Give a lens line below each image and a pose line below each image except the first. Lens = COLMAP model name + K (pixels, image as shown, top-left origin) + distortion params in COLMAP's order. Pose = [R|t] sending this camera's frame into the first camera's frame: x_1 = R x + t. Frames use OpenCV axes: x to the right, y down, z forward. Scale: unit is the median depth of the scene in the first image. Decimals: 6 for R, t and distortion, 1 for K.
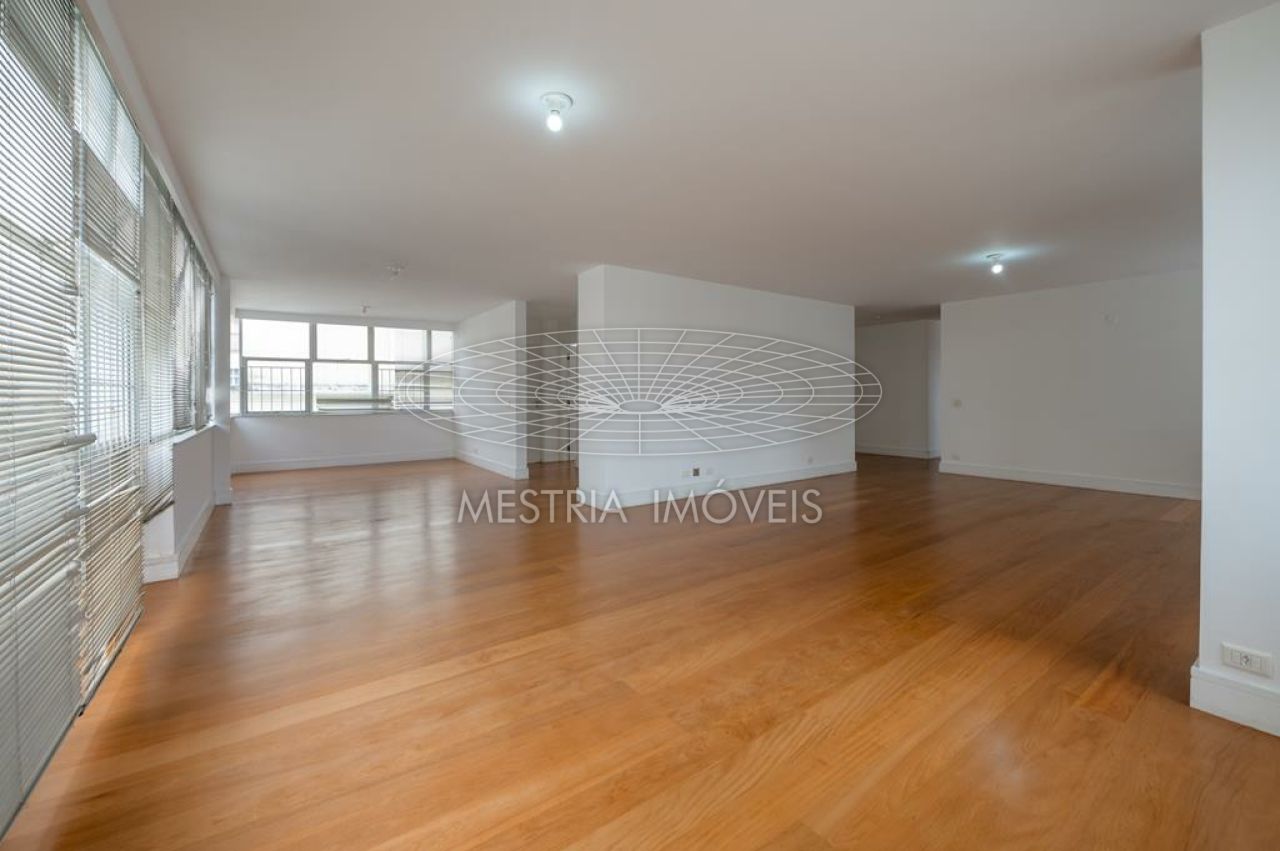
lens RADIAL K [[516.8, 0, 639.3], [0, 516.8, 400.4], [0, 0, 1]] dist [-0.001008, -0.000140]
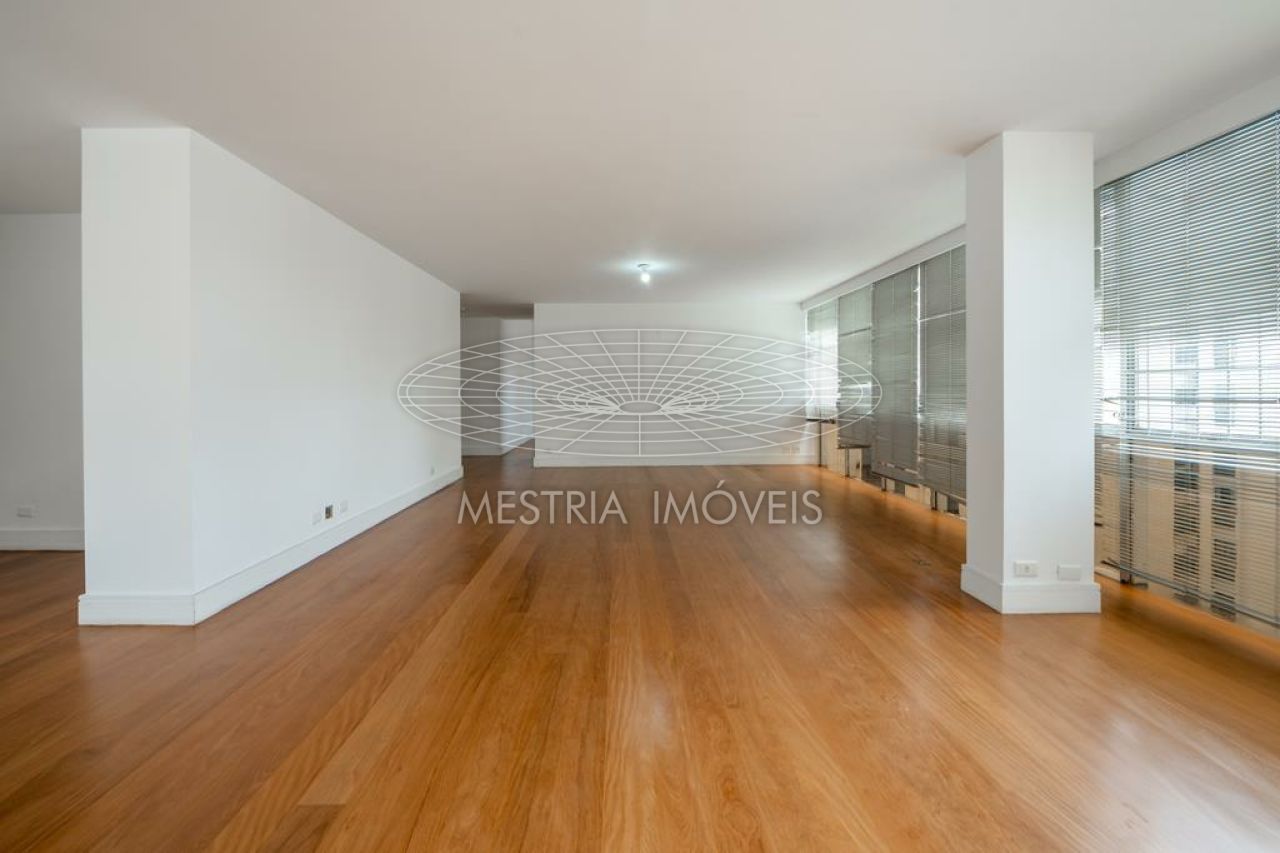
lens RADIAL K [[524.1, 0, 636.8], [0, 524.1, 394.4], [0, 0, 1]] dist [-0.003050, -0.000492]
pose [[0.568472, -0.004291, 0.822692, -0.157246], [0.010611, 0.999941, -0.002117, -0.001147], [-0.822634, 0.009934, 0.568484, 0.243186]]
